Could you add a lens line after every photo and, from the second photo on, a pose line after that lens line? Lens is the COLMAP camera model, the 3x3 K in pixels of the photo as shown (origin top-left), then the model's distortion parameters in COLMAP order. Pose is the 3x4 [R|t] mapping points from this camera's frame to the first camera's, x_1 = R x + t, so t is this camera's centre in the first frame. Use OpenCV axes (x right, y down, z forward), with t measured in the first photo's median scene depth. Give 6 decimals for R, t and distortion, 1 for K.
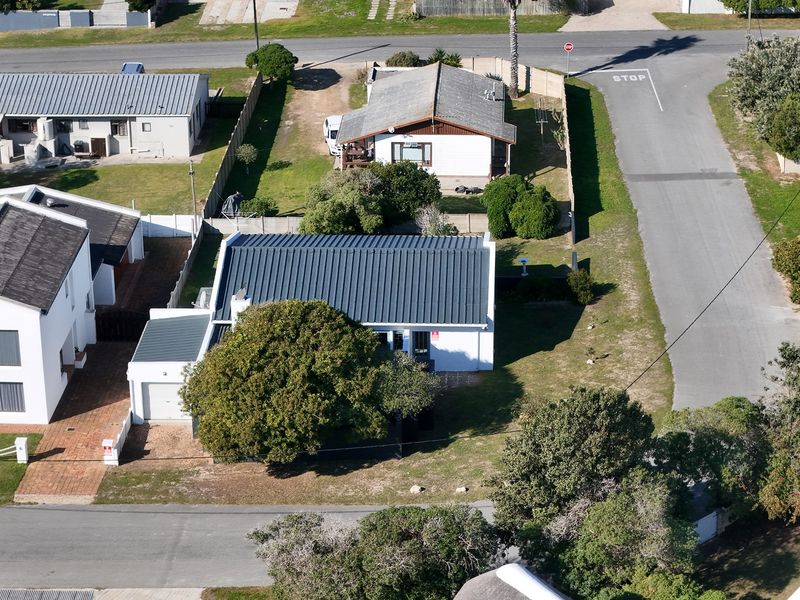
lens RADIAL K [[2142.3, 0, 400.0], [0, 2142.3, 300.0], [0, 0, 1]] dist [-0.190724, 0.456756]
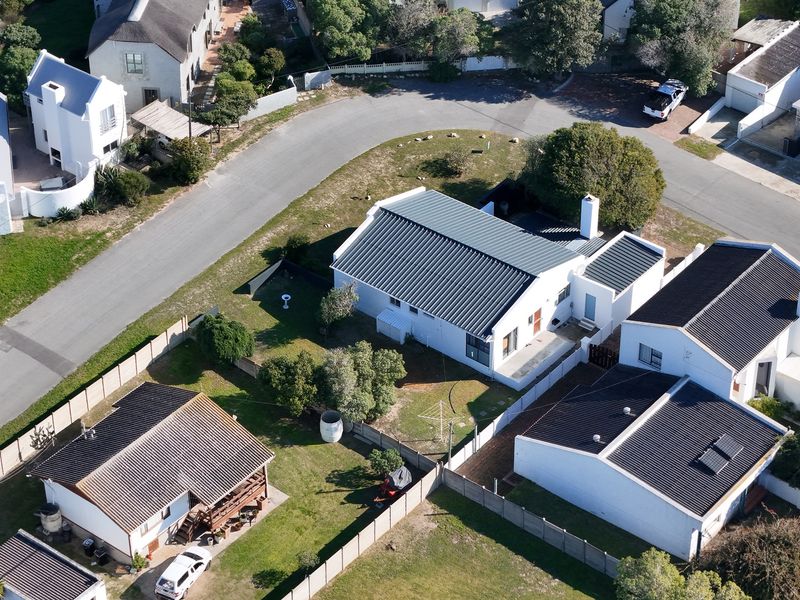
lens RADIAL K [[2142.3, 0, 400.0], [0, 2142.3, 300.0], [0, 0, 1]] dist [-0.190724, 0.456756]
pose [[-0.814659, -0.335837, 0.472805, -0.526871], [0.242875, 0.542757, 0.804007, -0.902913], [-0.526633, 0.769824, -0.360595, 1.277327]]
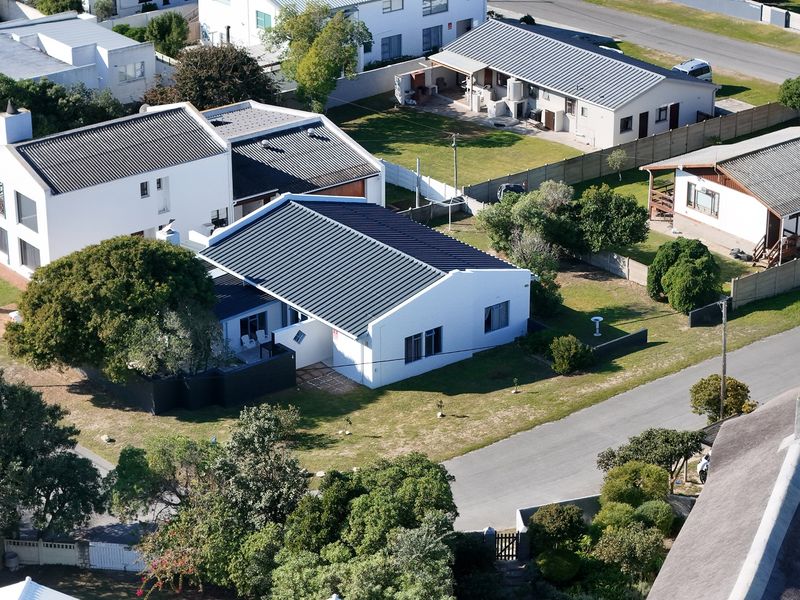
lens RADIAL K [[2142.3, 0, 400.0], [0, 2142.3, 300.0], [0, 0, 1]] dist [-0.190724, 0.456756]
pose [[0.664522, 0.303250, -0.682971, 0.564503], [-0.299364, 0.945444, 0.128516, -0.107291], [0.684684, 0.119055, 0.719051, 0.255527]]
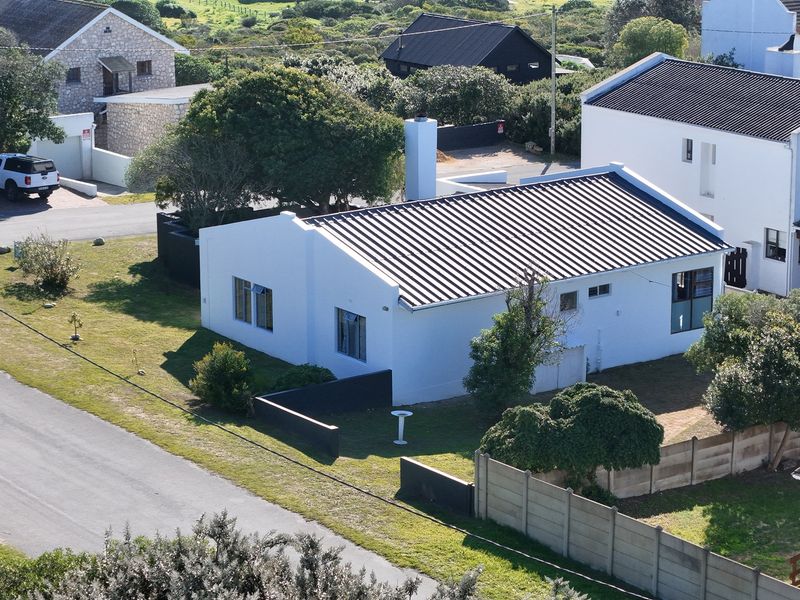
lens RADIAL K [[2142.3, 0, 400.0], [0, 2142.3, 300.0], [0, 0, 1]] dist [-0.190724, 0.456756]
pose [[-0.769523, 0.168734, -0.615924, 0.331059], [-0.243118, 0.814437, 0.526864, -0.278182], [0.590532, 0.555176, -0.585706, 1.158577]]
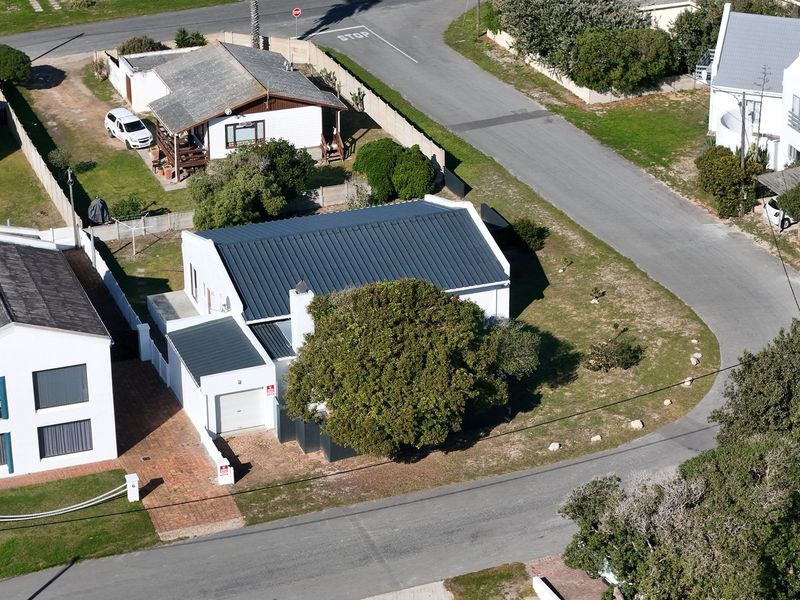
lens RADIAL K [[2142.3, 0, 400.0], [0, 2142.3, 300.0], [0, 0, 1]] dist [-0.190724, 0.456756]
pose [[0.917920, -0.159974, 0.363086, -0.299474], [0.154748, 0.986989, 0.043644, -0.025163], [-0.365344, 0.016125, 0.930733, 0.064243]]
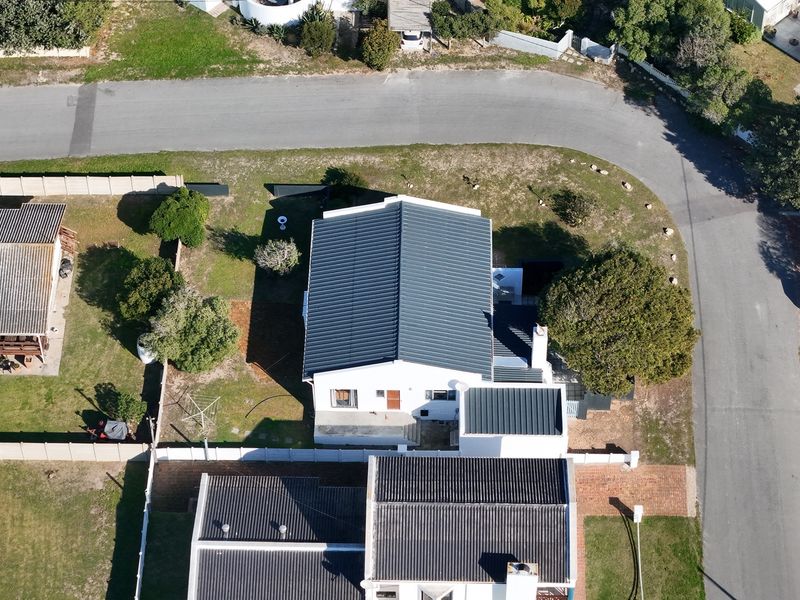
lens RADIAL K [[2142.3, 0, 400.0], [0, 2142.3, 300.0], [0, 0, 1]] dist [-0.190724, 0.456756]
pose [[-0.033005, -0.754429, 0.655551, -0.699674], [0.402043, 0.590478, 0.699783, -0.735577], [-0.915026, 0.286656, 0.283824, 0.548679]]
